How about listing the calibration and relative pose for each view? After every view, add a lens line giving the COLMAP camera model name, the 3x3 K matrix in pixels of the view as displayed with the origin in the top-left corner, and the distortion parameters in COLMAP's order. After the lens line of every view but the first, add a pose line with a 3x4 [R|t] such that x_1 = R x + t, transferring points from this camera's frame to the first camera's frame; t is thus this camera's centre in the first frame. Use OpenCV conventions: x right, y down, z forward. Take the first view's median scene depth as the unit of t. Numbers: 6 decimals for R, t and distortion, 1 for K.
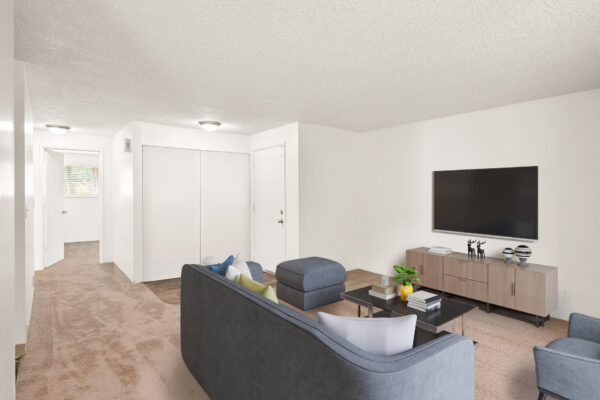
lens RADIAL K [[320.1, 0, 299.5], [0, 320.1, 197.4], [0, 0, 1]] dist [-0.000914, -0.000043]
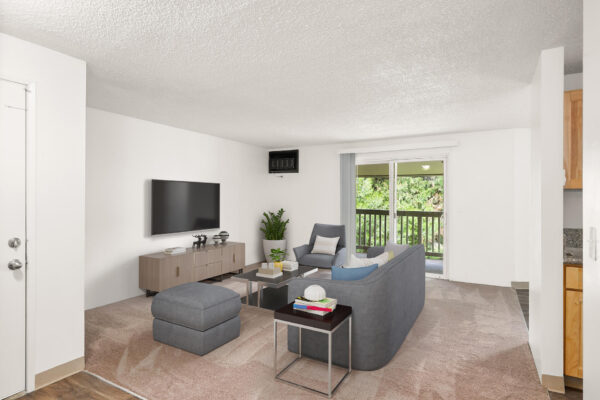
lens RADIAL K [[334.0, 0, 300.4], [0, 334.0, 198.5], [0, 0, 1]] dist [-0.001968, 0.000808]
pose [[-0.364075, 0.000045, 0.931370, -0.837830], [0.017472, 0.999824, 0.006781, -0.017996], [-0.931206, 0.018741, -0.364011, 1.044103]]
